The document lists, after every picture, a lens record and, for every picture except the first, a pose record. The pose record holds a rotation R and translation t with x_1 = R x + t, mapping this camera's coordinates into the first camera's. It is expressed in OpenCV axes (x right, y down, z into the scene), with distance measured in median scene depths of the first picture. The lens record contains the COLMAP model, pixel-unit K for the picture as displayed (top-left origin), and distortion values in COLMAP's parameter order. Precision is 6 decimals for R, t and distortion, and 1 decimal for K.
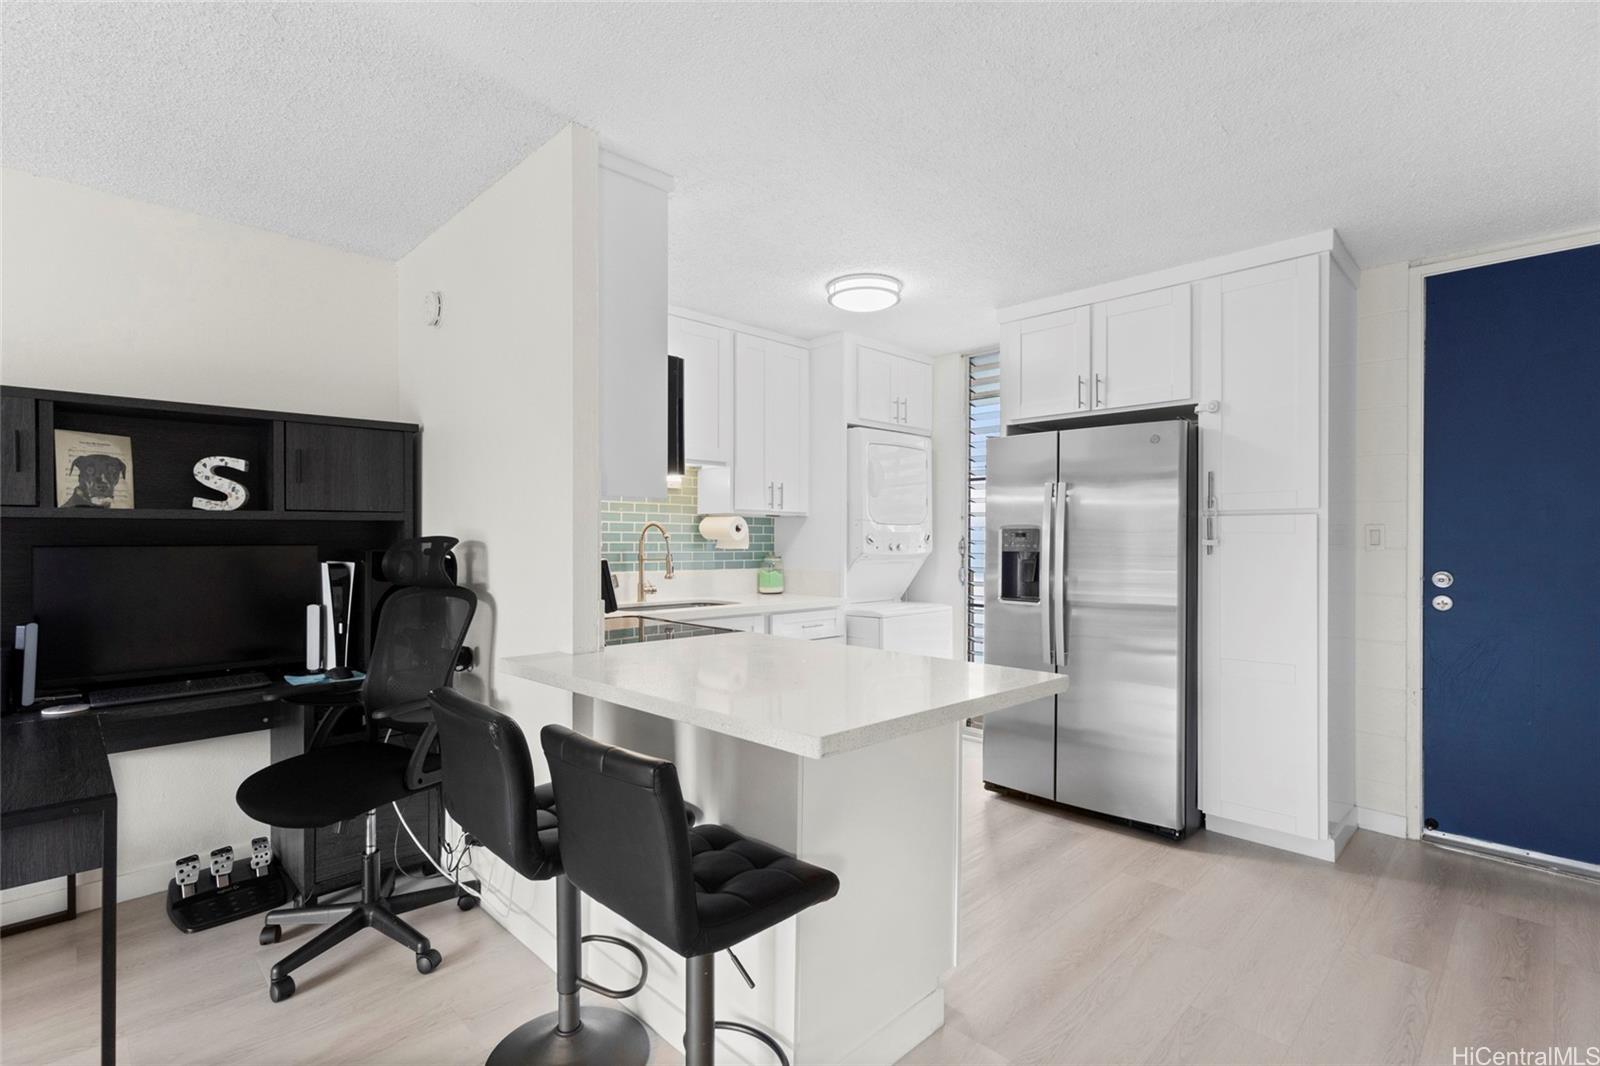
lens RADIAL K [[747.3, 0, 801.6], [0, 747.3, 529.8], [0, 0, 1]] dist [0.000627, 0.000038]
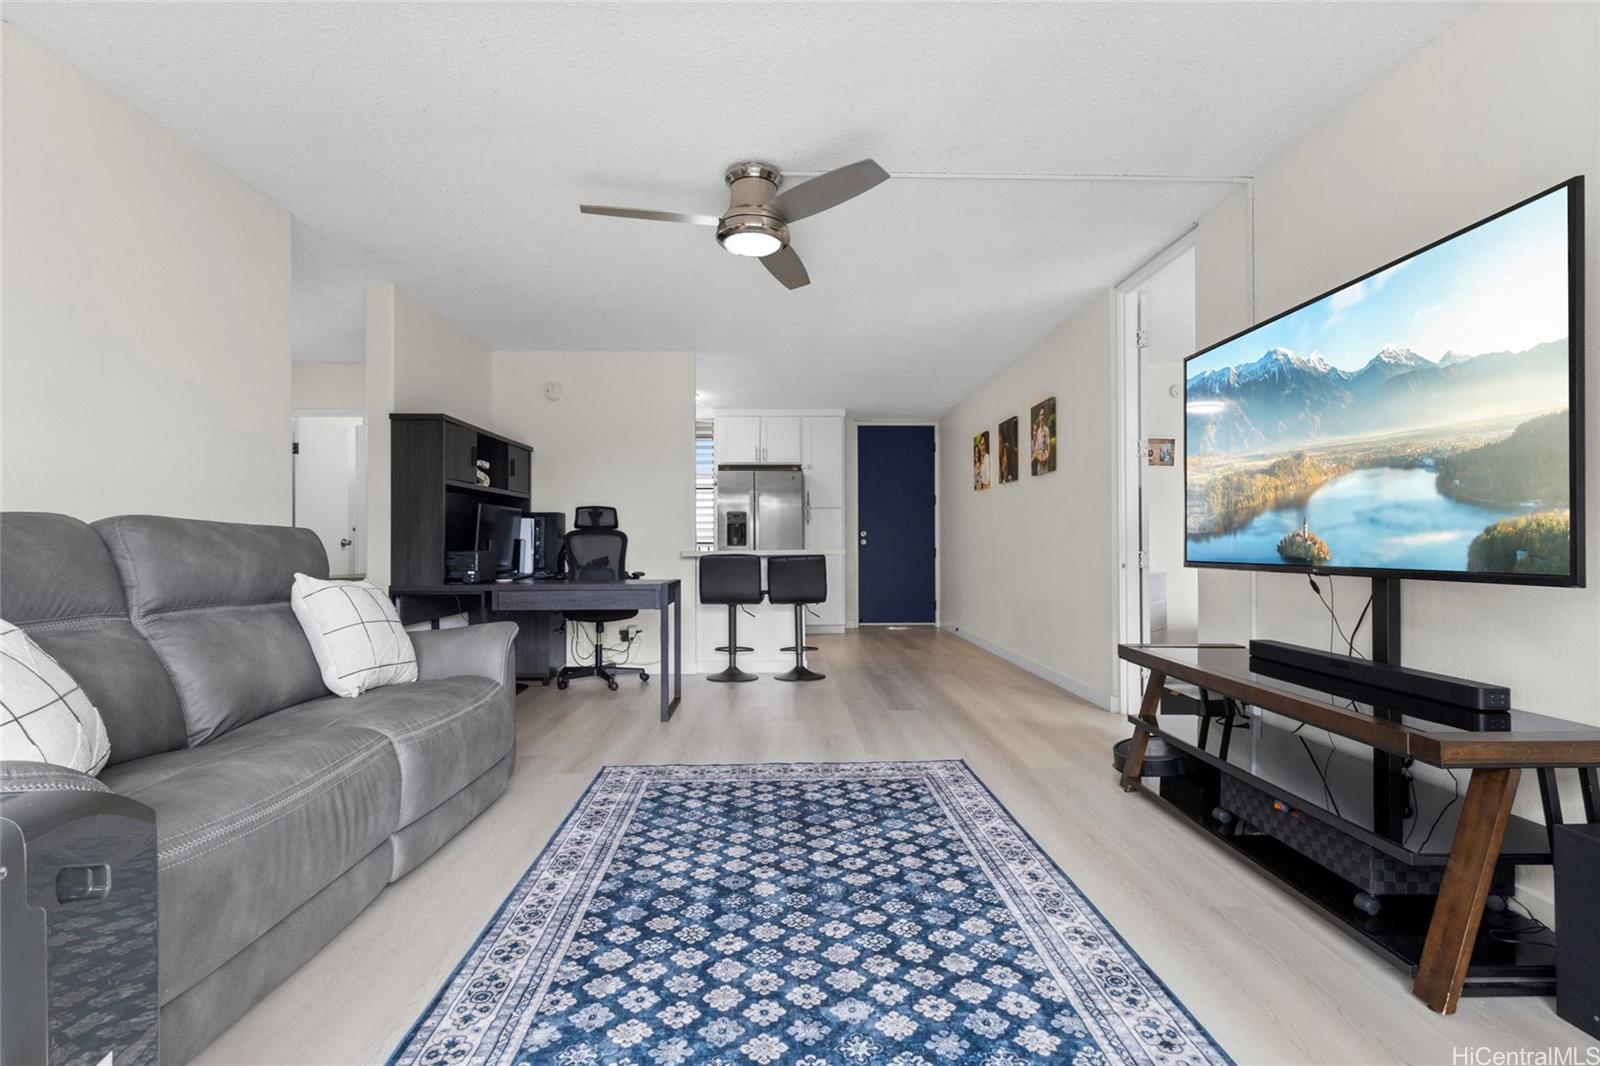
lens RADIAL K [[747.3, 0, 798.4], [0, 747.3, 538.1], [0, 0, 1]] dist [0.000627, 0.000038]
pose [[0.692696, 0.002555, 0.721225, -1.328664], [-0.001432, 0.999997, -0.002167, 0.087333], [-0.721228, 0.000468, 0.692698, -0.763270]]
